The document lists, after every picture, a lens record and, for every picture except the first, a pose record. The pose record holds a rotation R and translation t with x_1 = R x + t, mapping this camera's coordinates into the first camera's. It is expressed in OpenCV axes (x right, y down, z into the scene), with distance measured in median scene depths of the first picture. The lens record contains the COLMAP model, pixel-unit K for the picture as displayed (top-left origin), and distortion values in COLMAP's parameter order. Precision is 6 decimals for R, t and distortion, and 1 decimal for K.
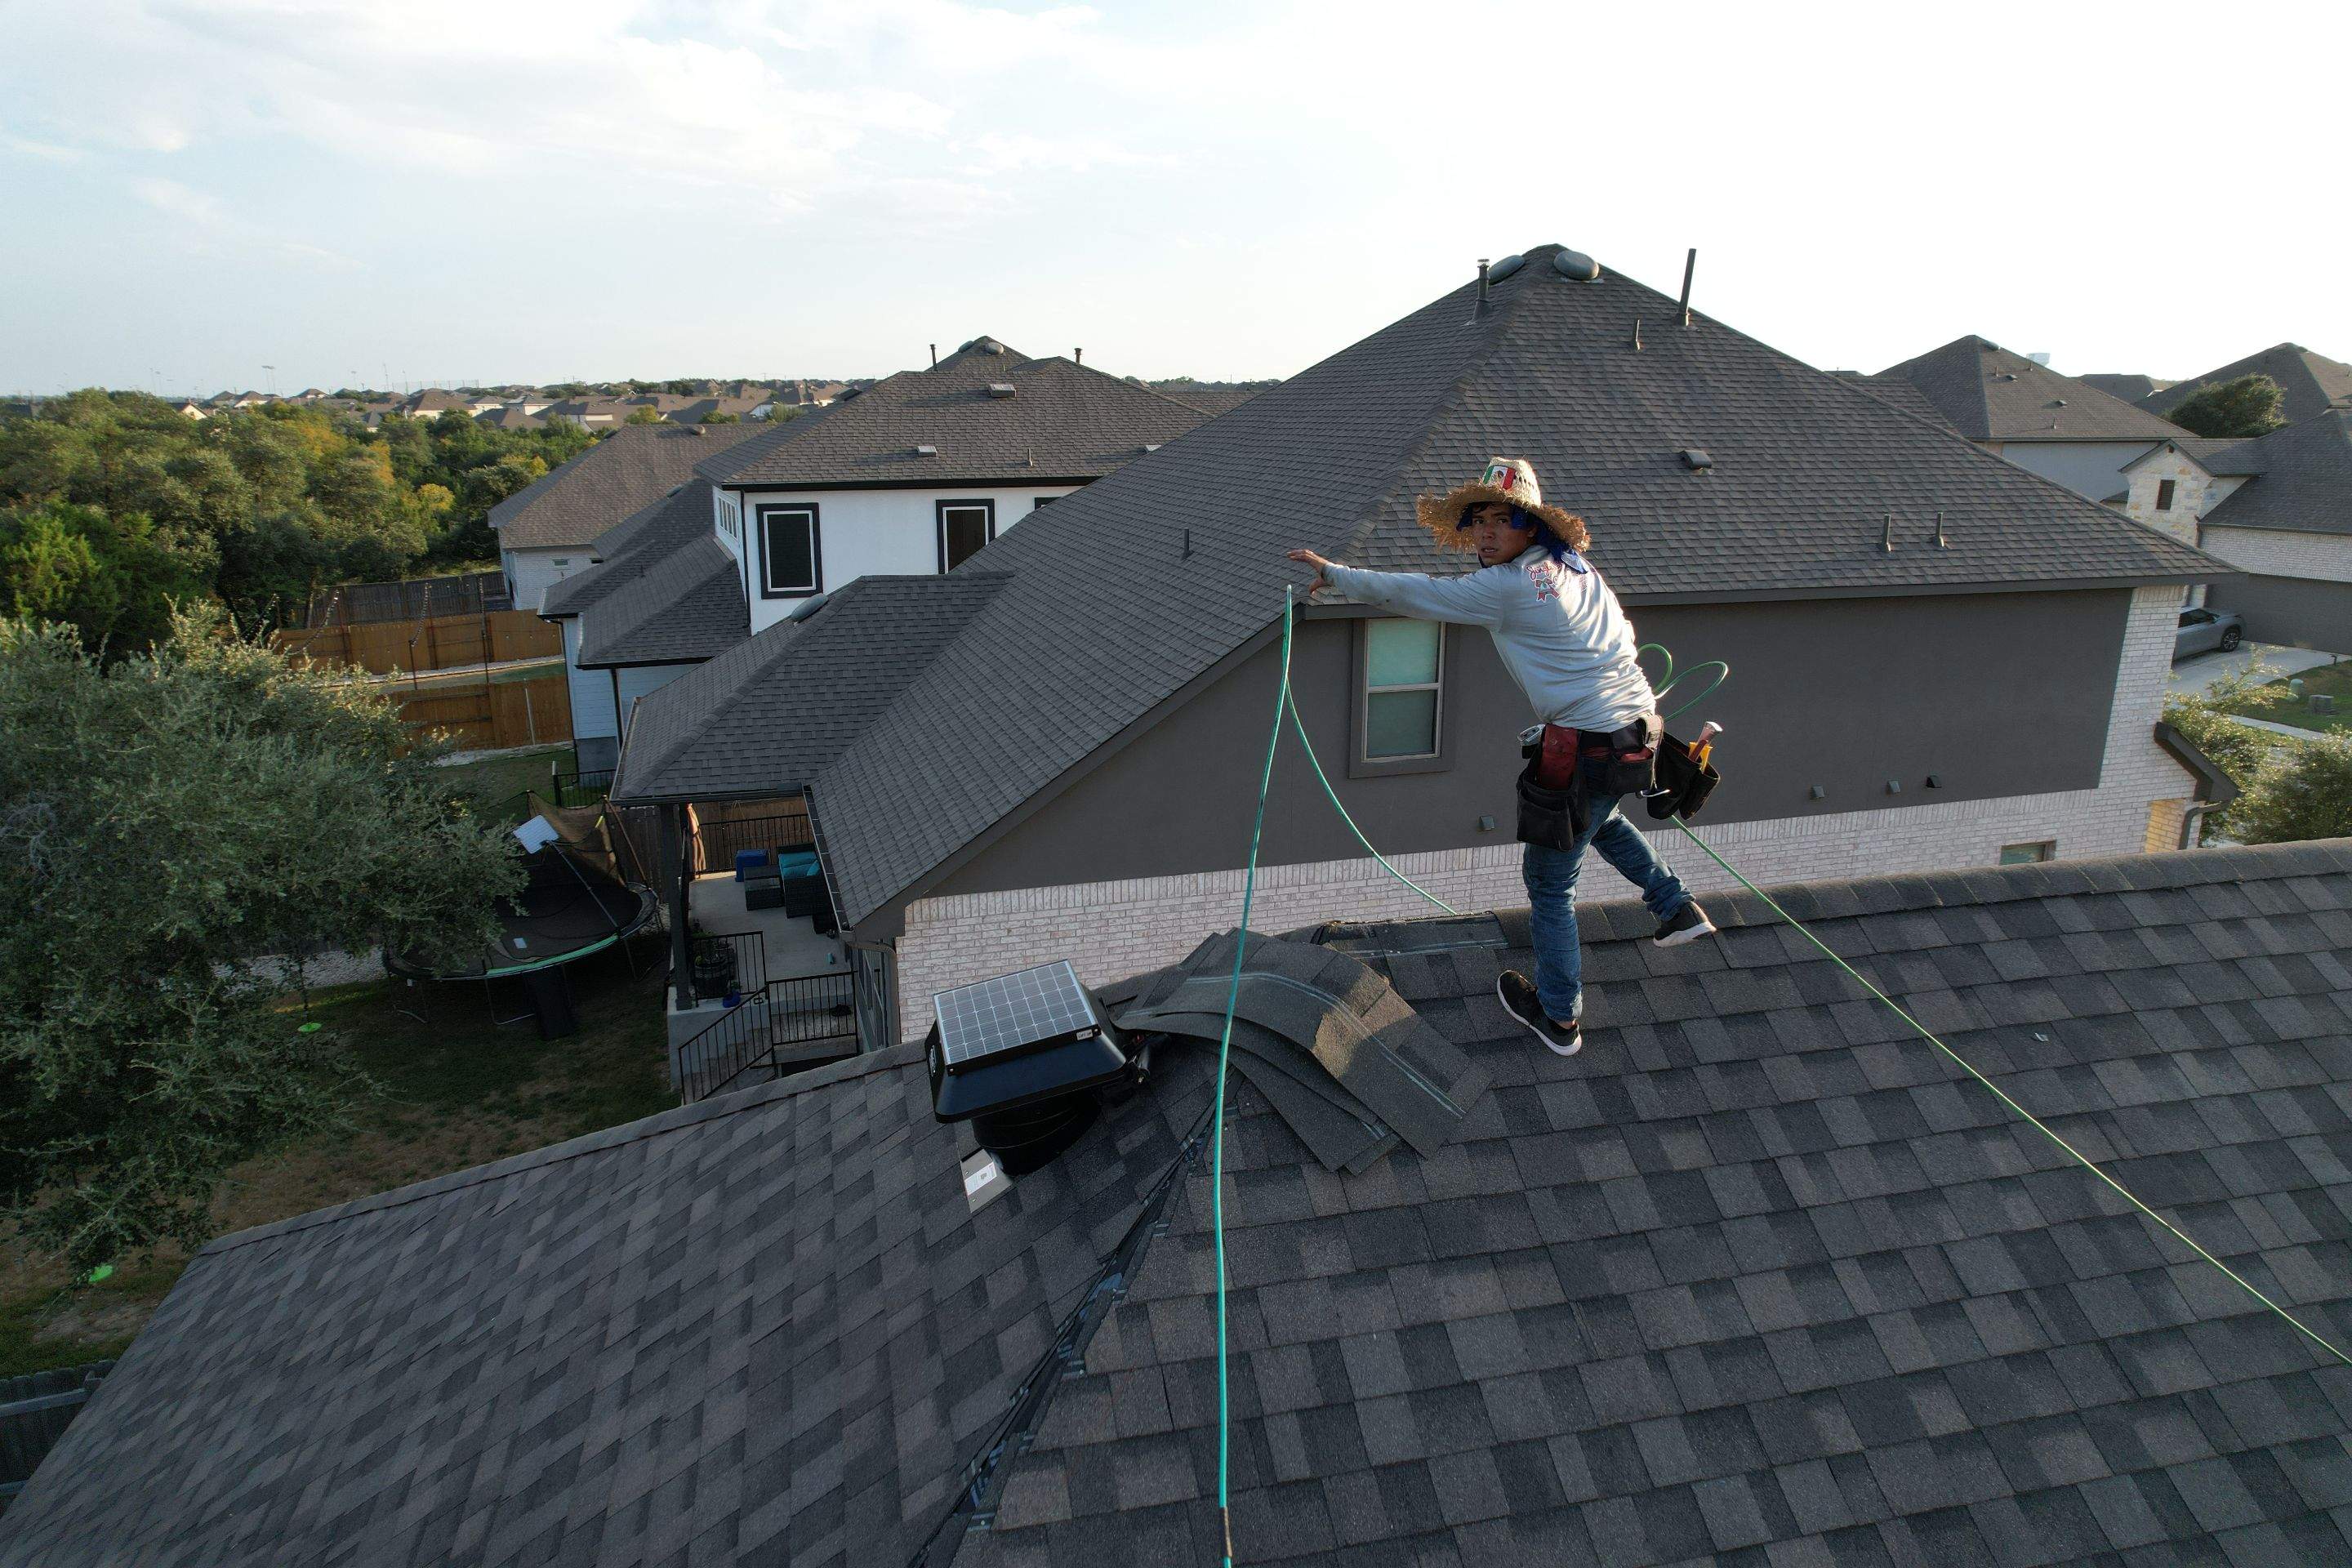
lens RADIAL K [[1499.4, 0, 1180.9], [0, 1499.4, 798.5], [0, 0, 1]] dist [-0.068579, 0.062623]
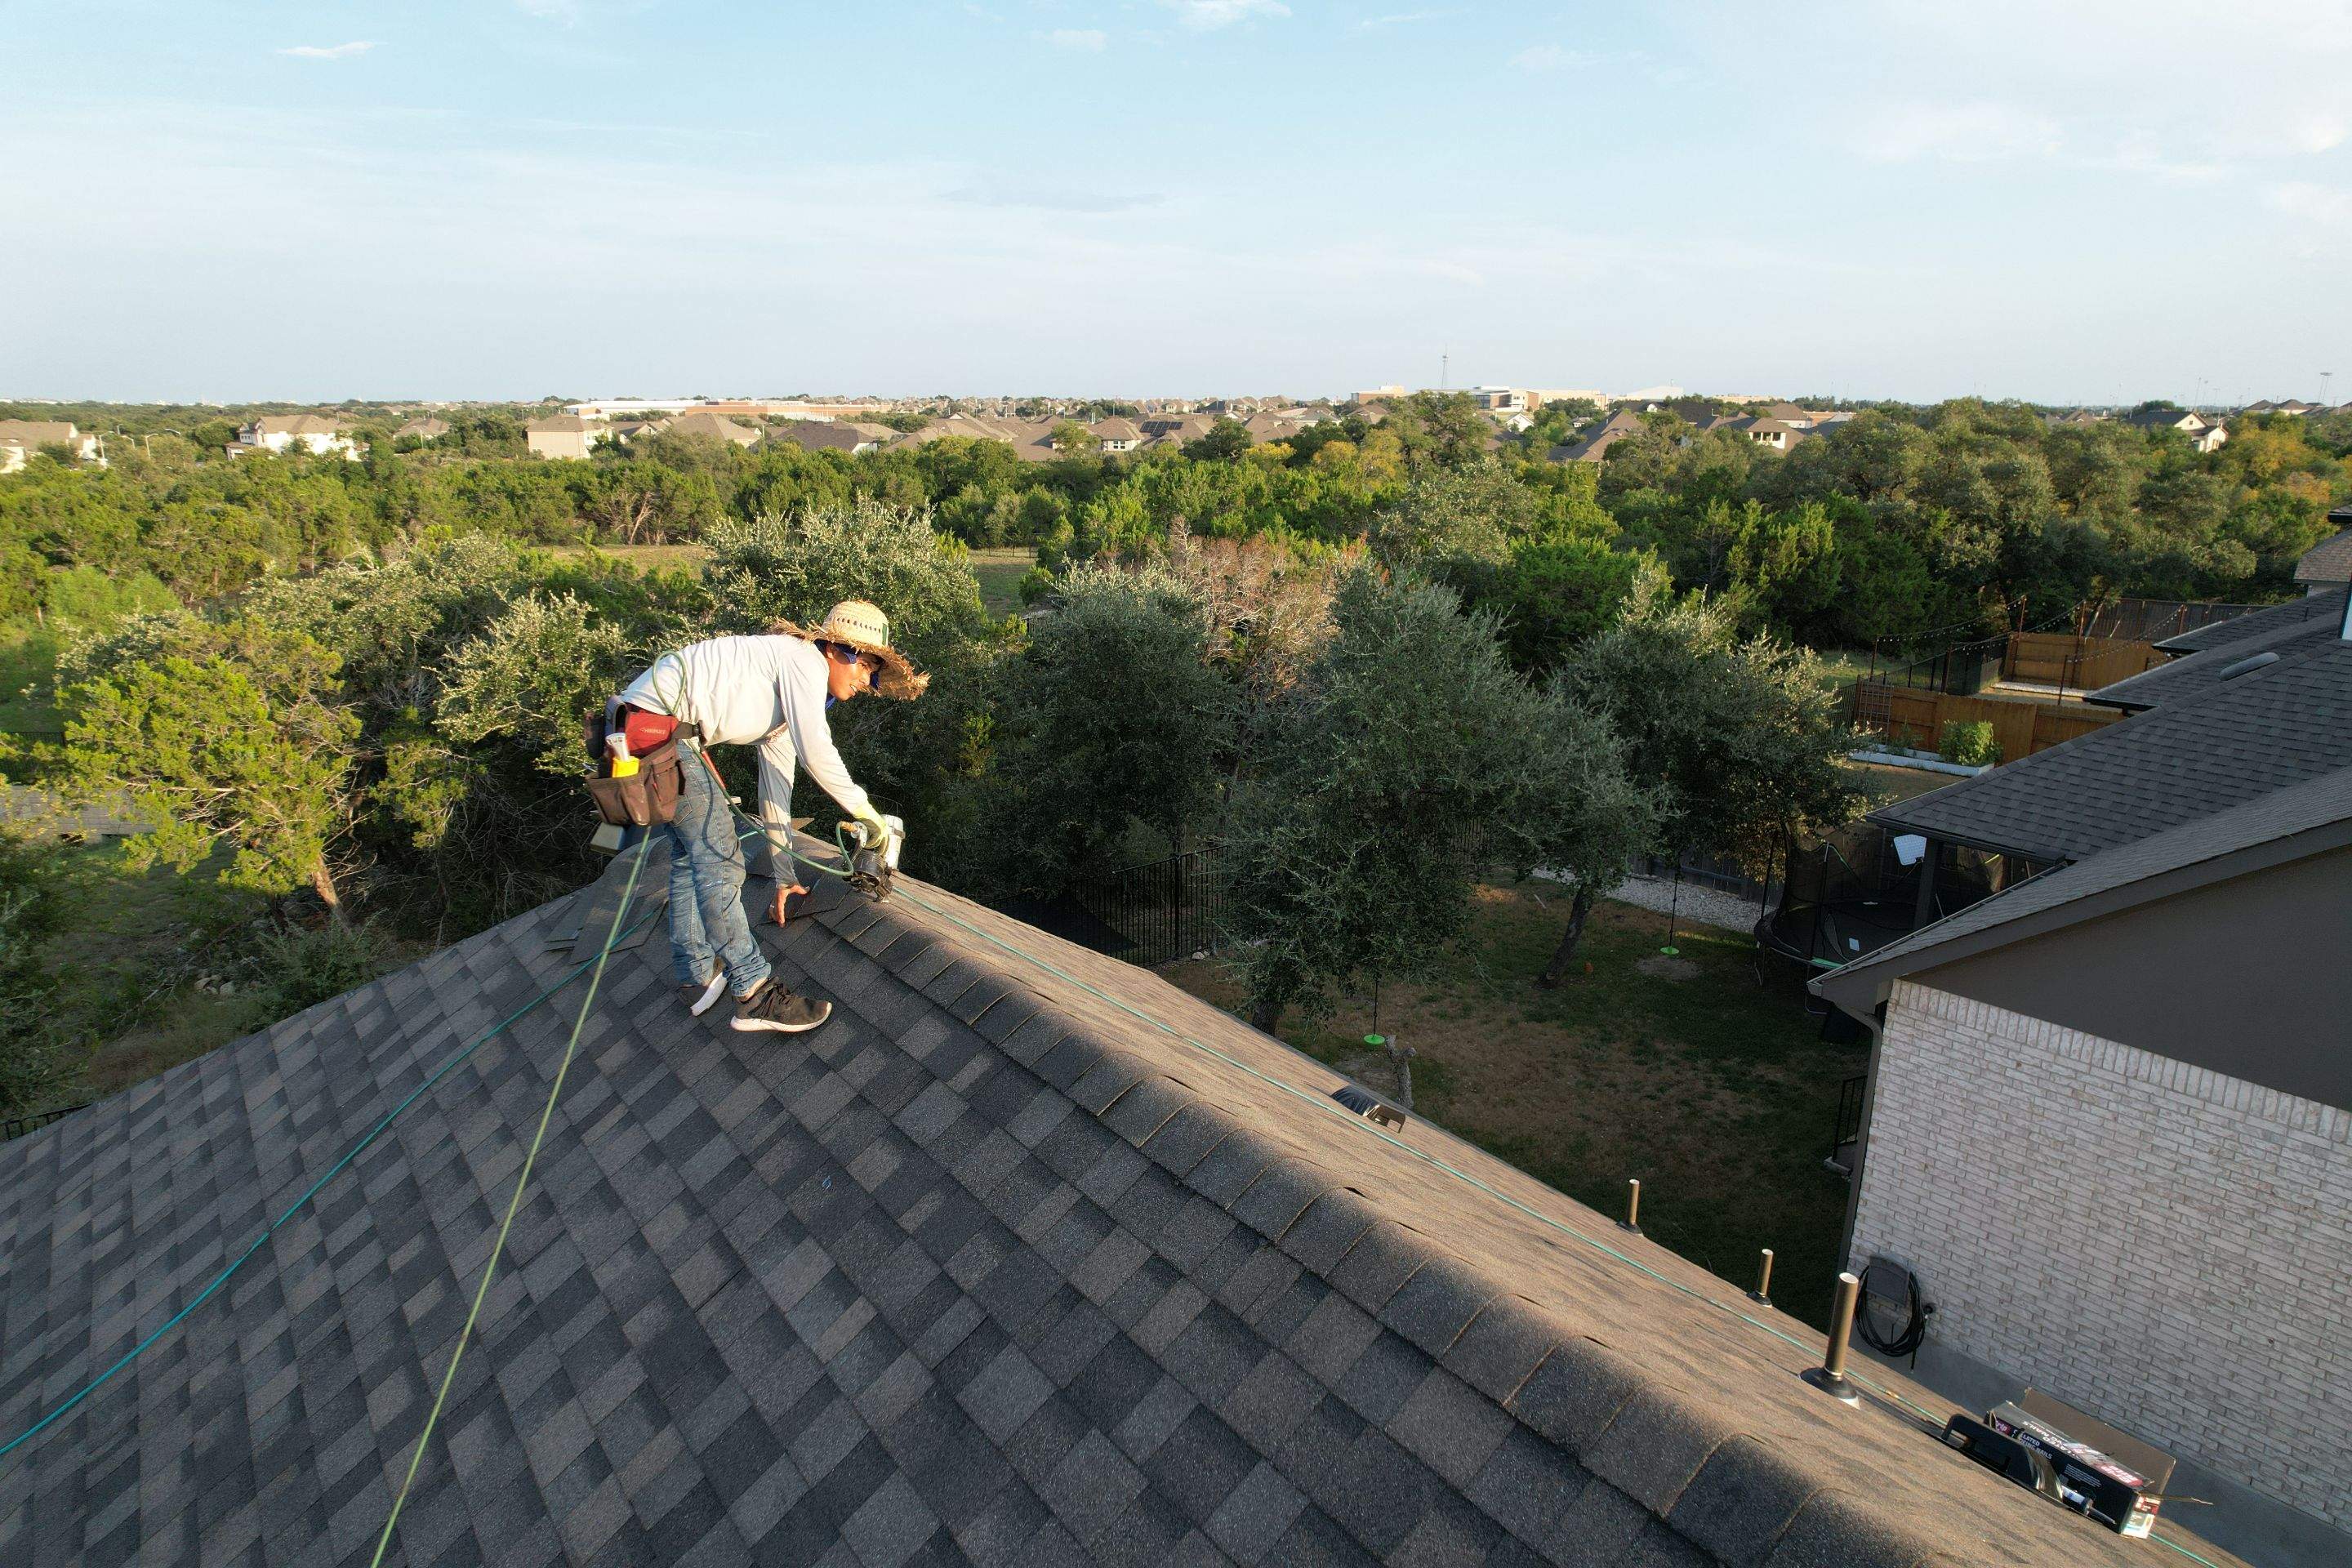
lens RADIAL K [[1499.4, 0, 1185.1], [0, 1499.4, 787.4], [0, 0, 1]] dist [-0.068579, 0.062623]
pose [[0.377437, 0.232140, -0.896466, 0.161401], [-0.243522, 0.958878, 0.145773, -0.025274], [0.893442, 0.163289, 0.418447, 0.097264]]
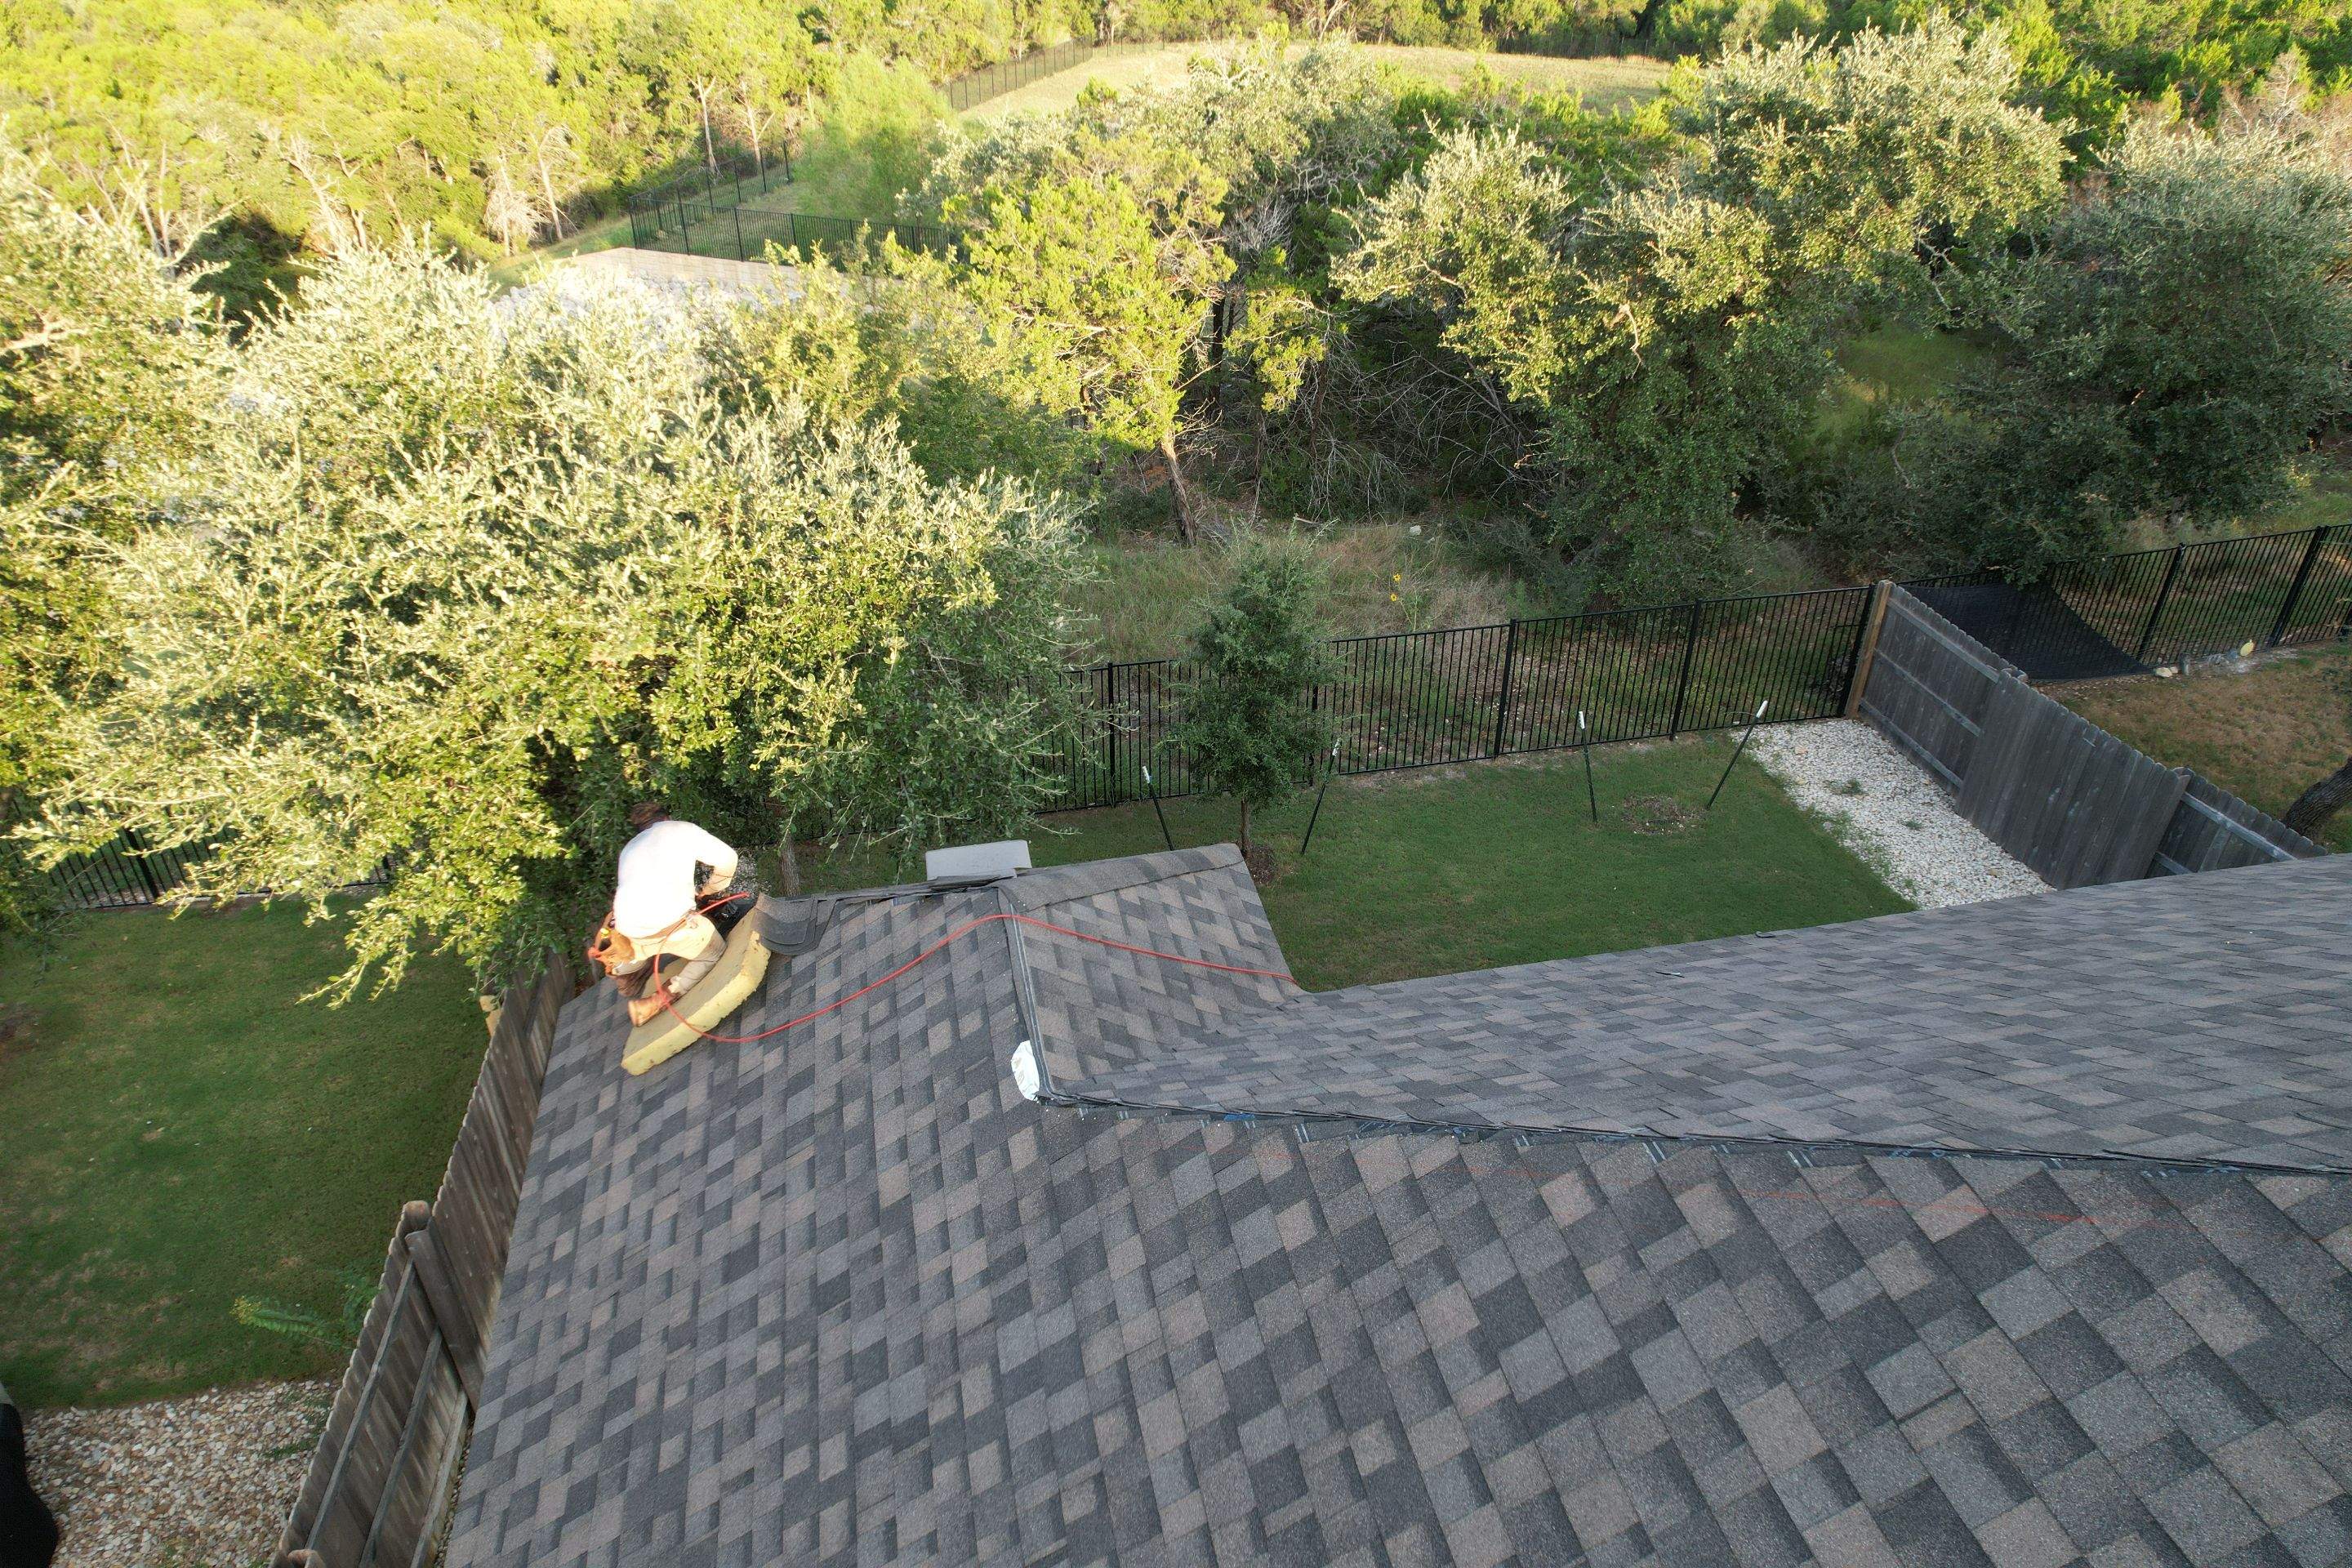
lens RADIAL K [[1499.4, 0, 1180.6], [0, 1499.4, 794.9], [0, 0, 1]] dist [-0.068579, 0.062623]
pose [[-0.025603, 0.530400, -0.847361, 0.146934], [-0.261955, 0.814460, 0.517721, -0.021843], [0.964740, 0.235226, 0.118088, 0.085408]]
